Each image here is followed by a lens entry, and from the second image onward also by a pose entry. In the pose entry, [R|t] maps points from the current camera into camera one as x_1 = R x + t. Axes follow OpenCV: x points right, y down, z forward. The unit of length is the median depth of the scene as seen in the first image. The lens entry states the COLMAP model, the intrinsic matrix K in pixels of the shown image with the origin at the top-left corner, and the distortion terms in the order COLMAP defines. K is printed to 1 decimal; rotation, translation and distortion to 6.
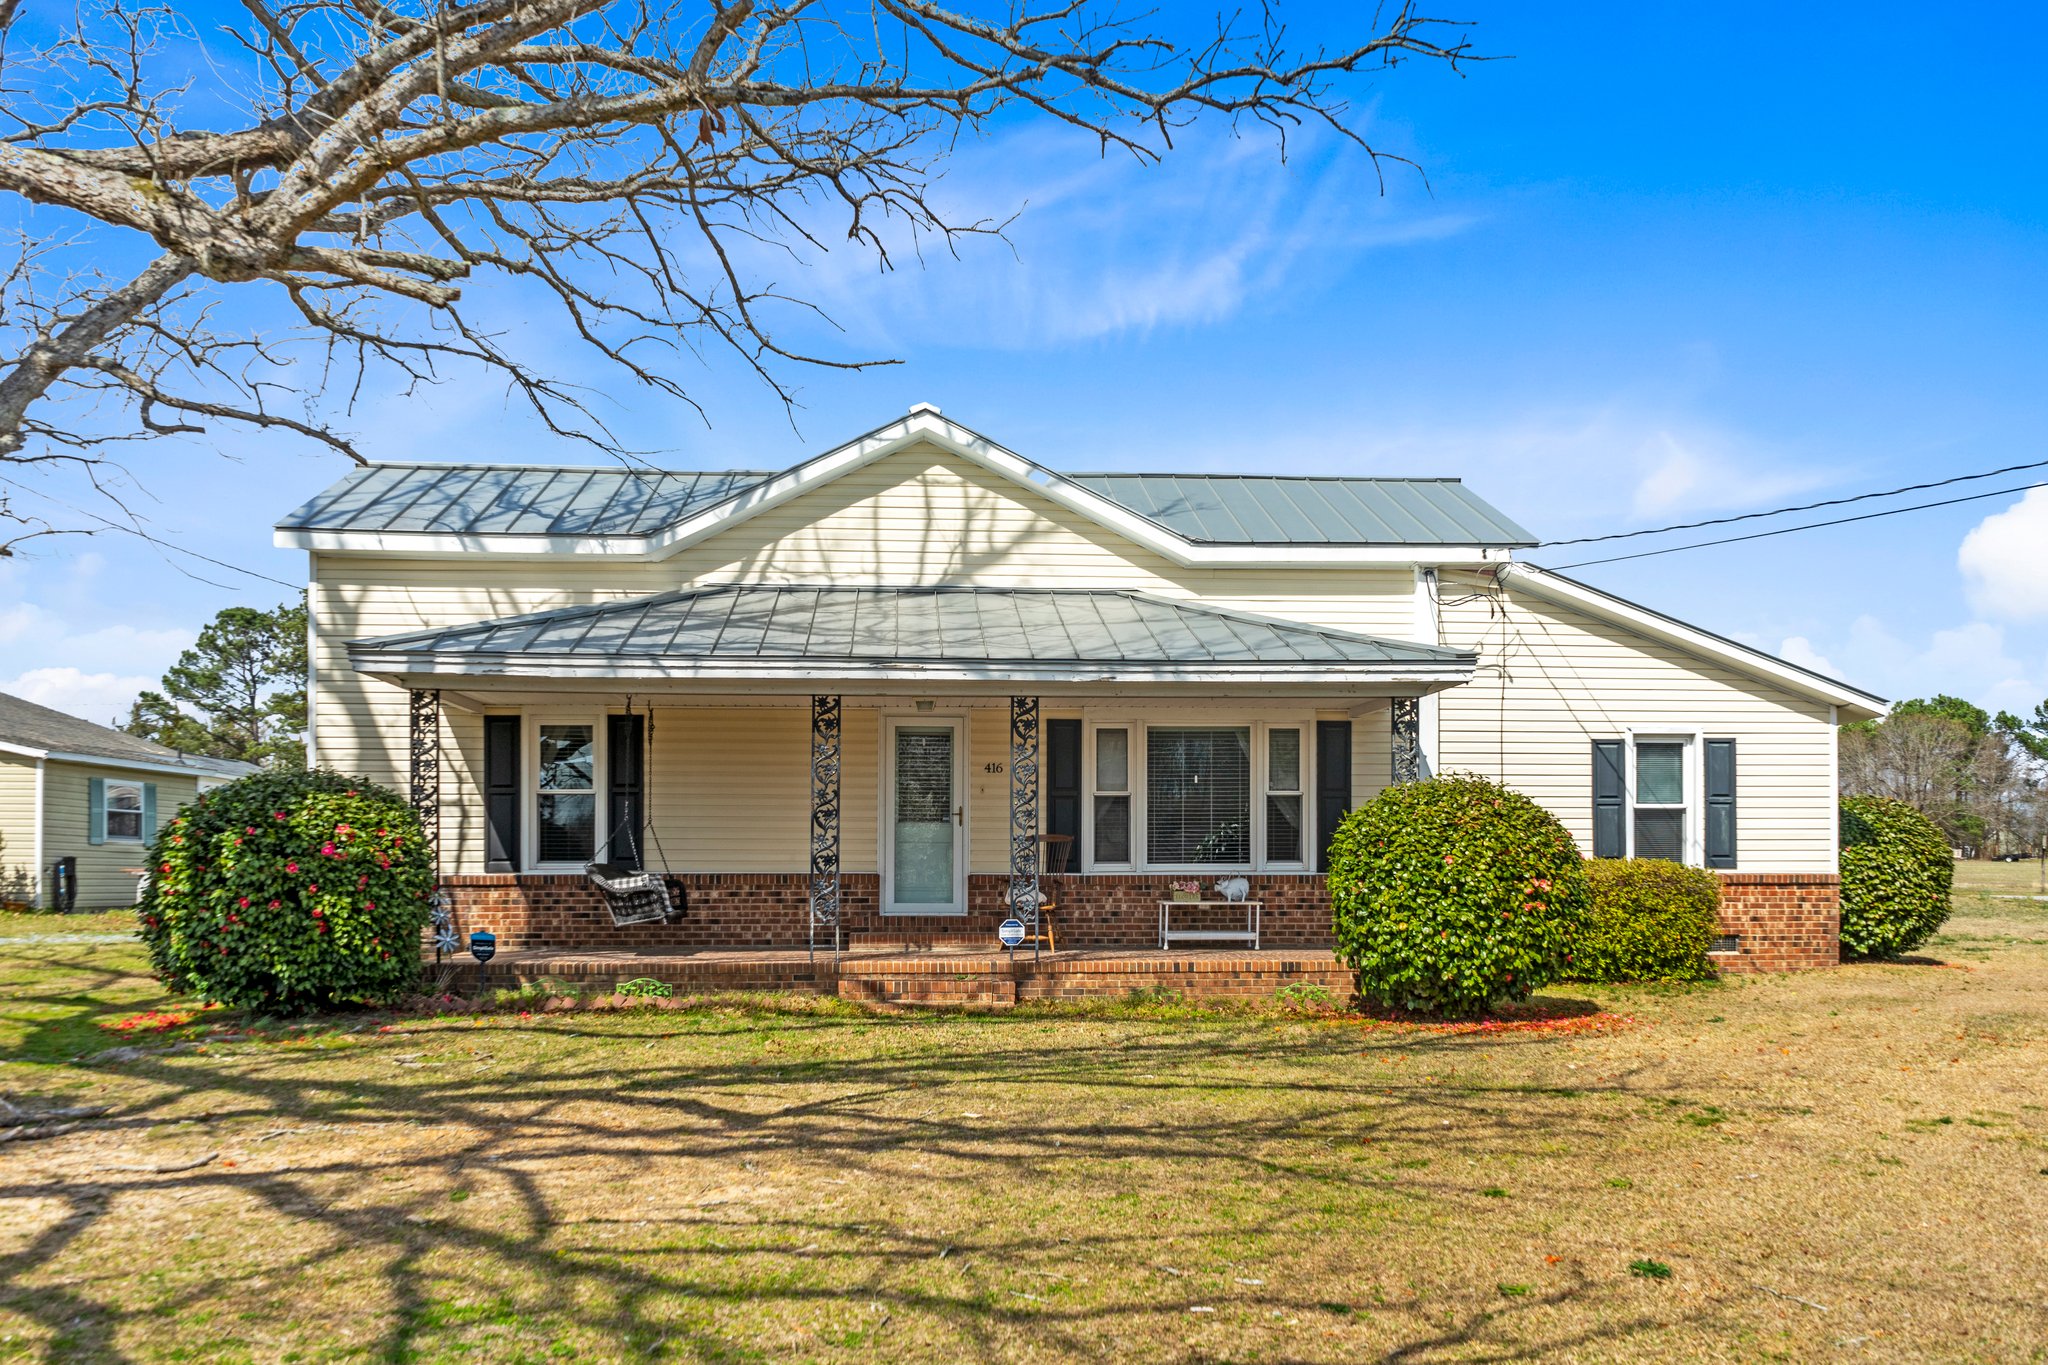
lens RADIAL K [[1648.6, 0, 1019.1], [0, 1648.6, 799.7], [0, 0, 1]] dist [-0.001355, -0.000243]
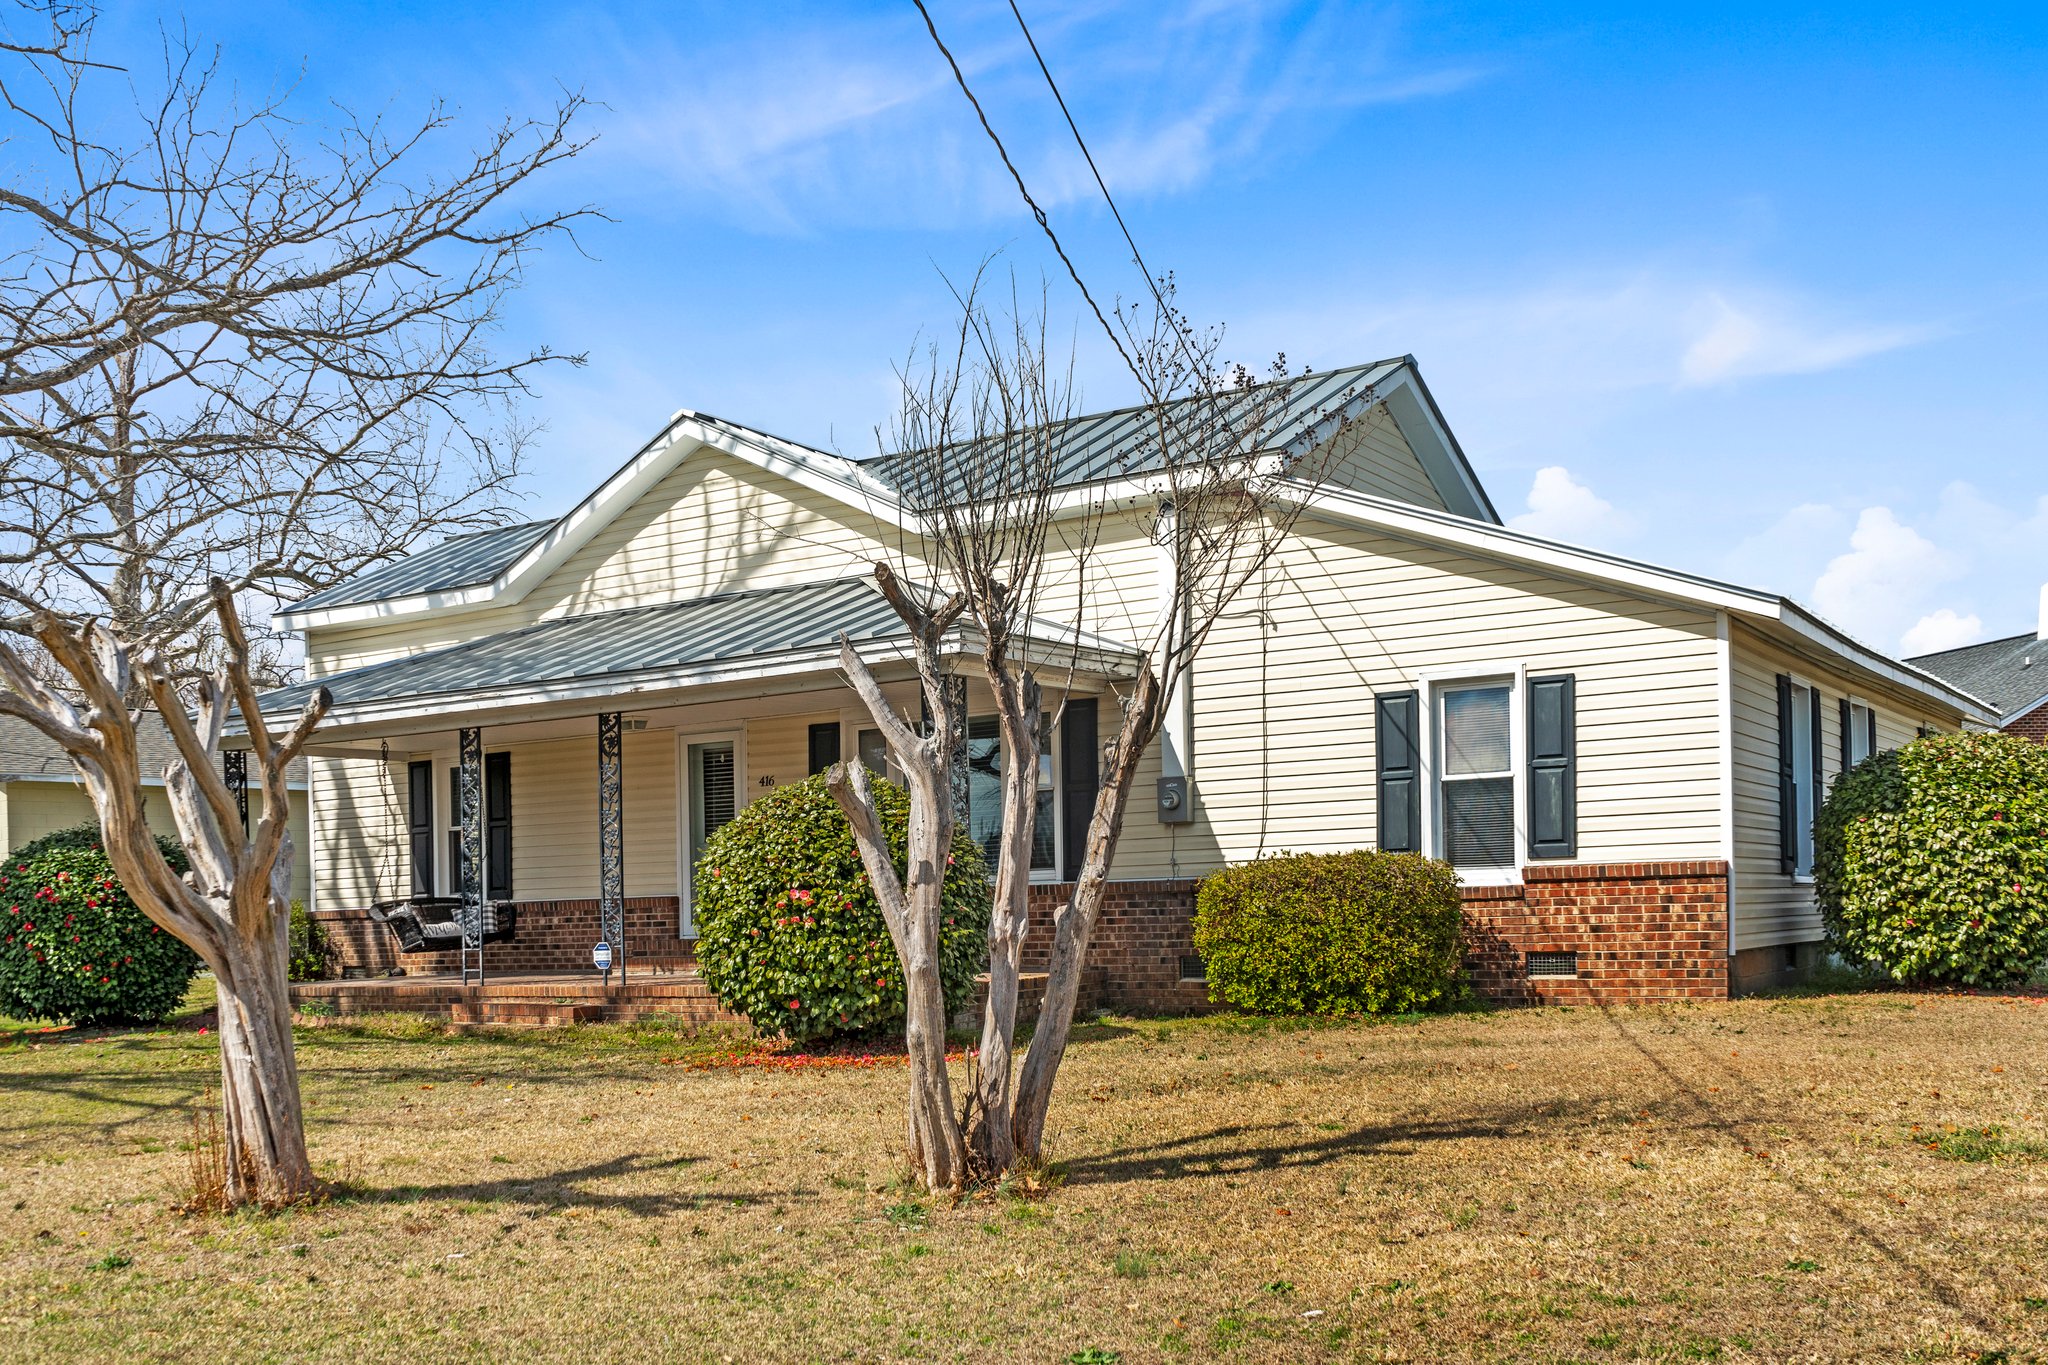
lens RADIAL K [[1972.0, 0, 1021.0], [0, 1972.0, 823.5], [0, 0, 1]] dist [0.012468, 0.007830]
pose [[0.797904, -0.047340, -0.600923, 0.789458], [0.054506, 0.998494, -0.006287, 0.020181], [0.600316, -0.027737, 0.799282, 0.187958]]
